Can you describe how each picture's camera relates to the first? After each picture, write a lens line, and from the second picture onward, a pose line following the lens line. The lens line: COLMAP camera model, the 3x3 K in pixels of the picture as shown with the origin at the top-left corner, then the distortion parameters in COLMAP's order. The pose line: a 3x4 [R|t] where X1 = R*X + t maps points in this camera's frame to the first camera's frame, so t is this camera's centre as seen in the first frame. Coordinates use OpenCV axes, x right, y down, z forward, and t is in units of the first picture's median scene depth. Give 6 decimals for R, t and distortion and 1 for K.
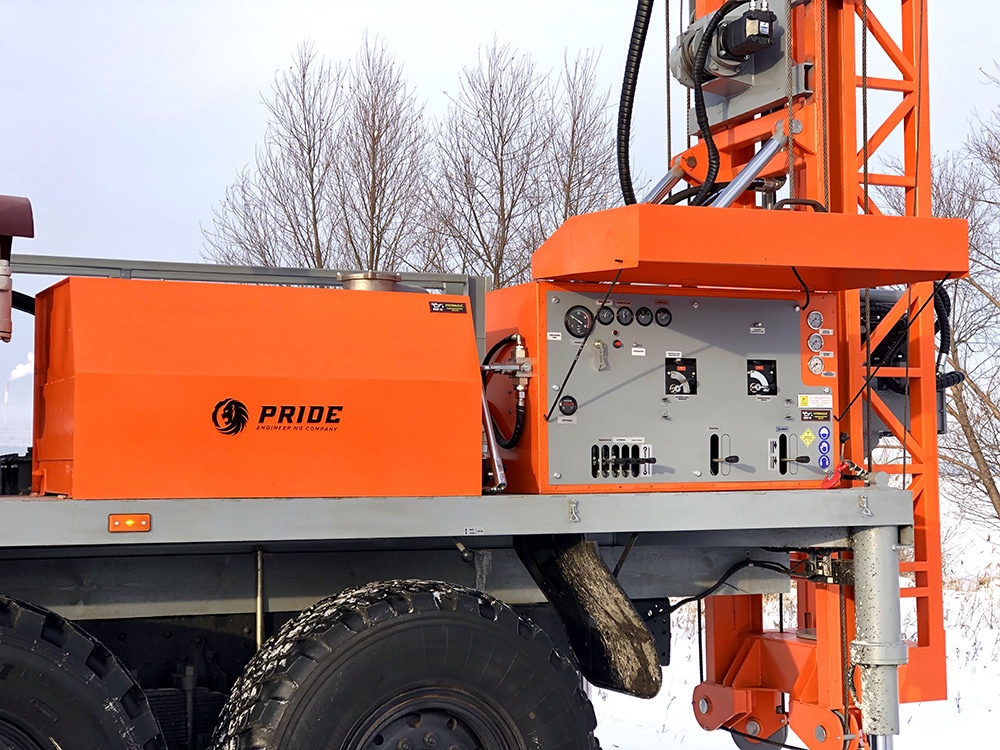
lens RADIAL K [[1638.2, 0, 500.0], [0, 1638.2, 375.0], [0, 0, 1]] dist [-0.026905, 0.908459]
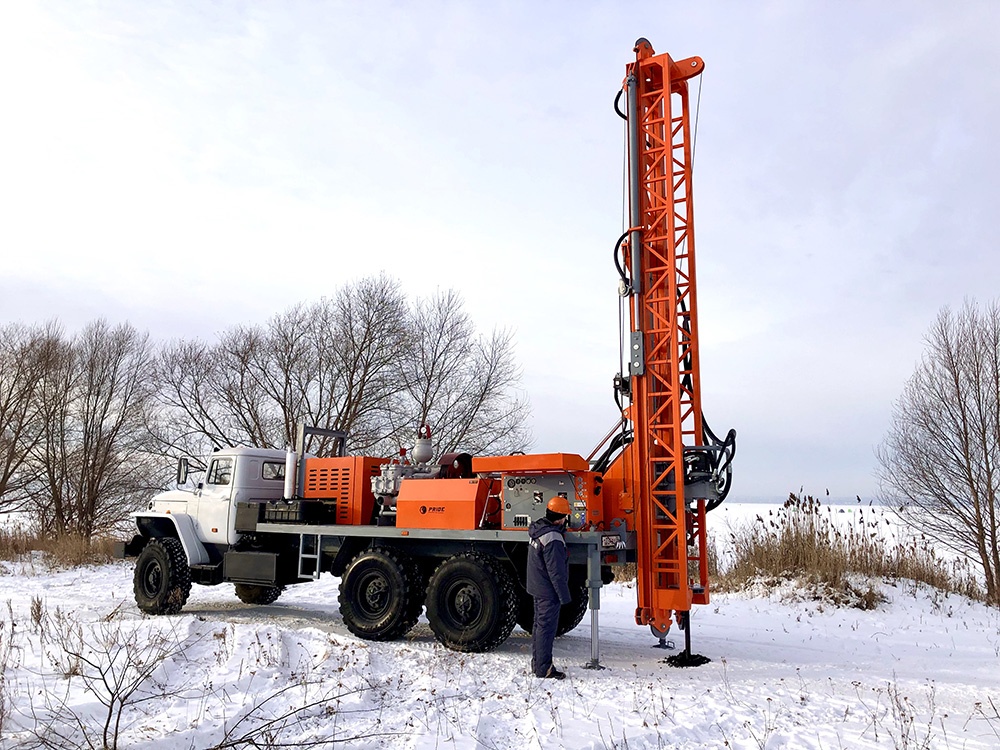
lens RADIAL K [[815.6, 0, 495.5], [0, 815.6, 371.4], [0, 0, 1]] dist [0.145034, -0.348343]
pose [[0.558496, -0.121644, -0.820539, 1.542239], [0.038735, 0.991934, -0.120688, -0.060175], [0.828602, 0.035620, 0.558704, -0.078207]]
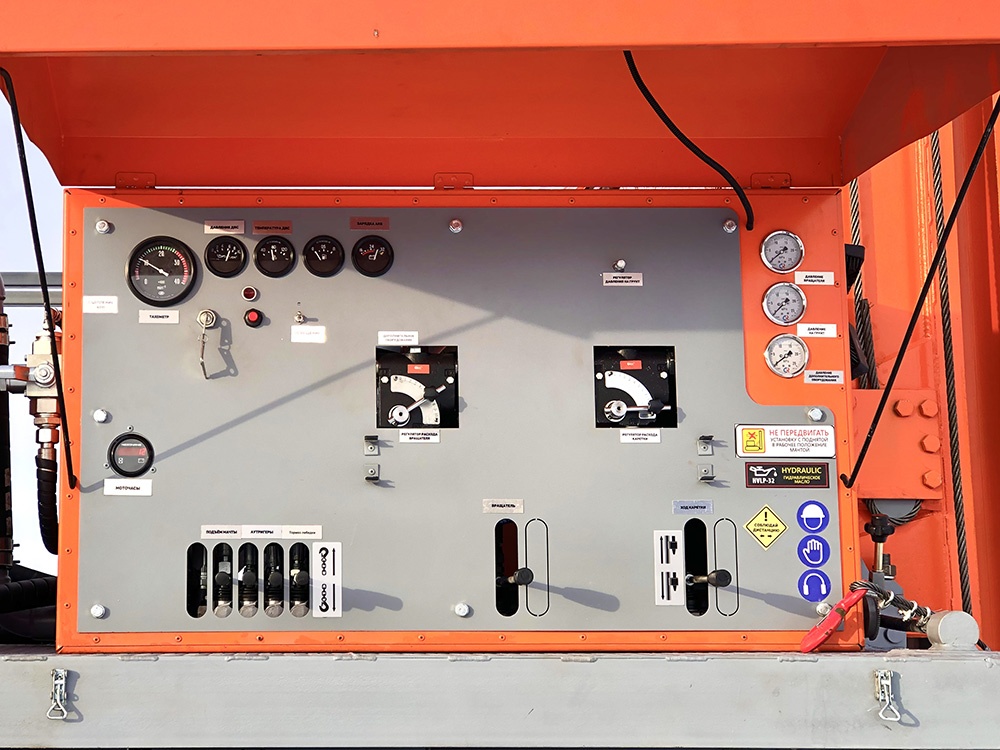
lens RADIAL K [[1638.2, 0, 500.0], [0, 1638.2, 375.0], [0, 0, 1]] dist [-0.026905, 0.908459]
pose [[0.910613, -0.046673, -0.410616, 0.310516], [0.013714, 0.996468, -0.082851, 0.034268], [0.413033, 0.069815, 0.908036, 0.606225]]
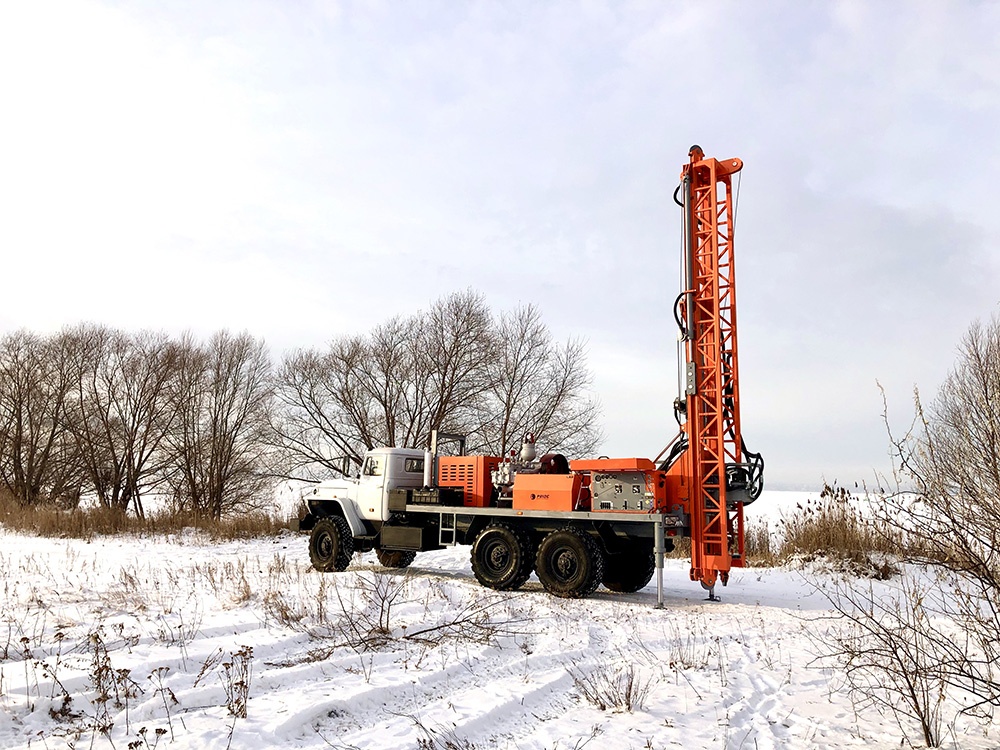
lens RADIAL K [[815.6, 0, 495.5], [0, 815.6, 371.4], [0, 0, 1]] dist [0.145034, -0.348343]
pose [[0.493785, -0.110721, -0.862506, 2.084709], [0.034671, 0.993579, -0.107698, -0.096933], [0.868892, 0.023275, 0.494454, -0.545766]]
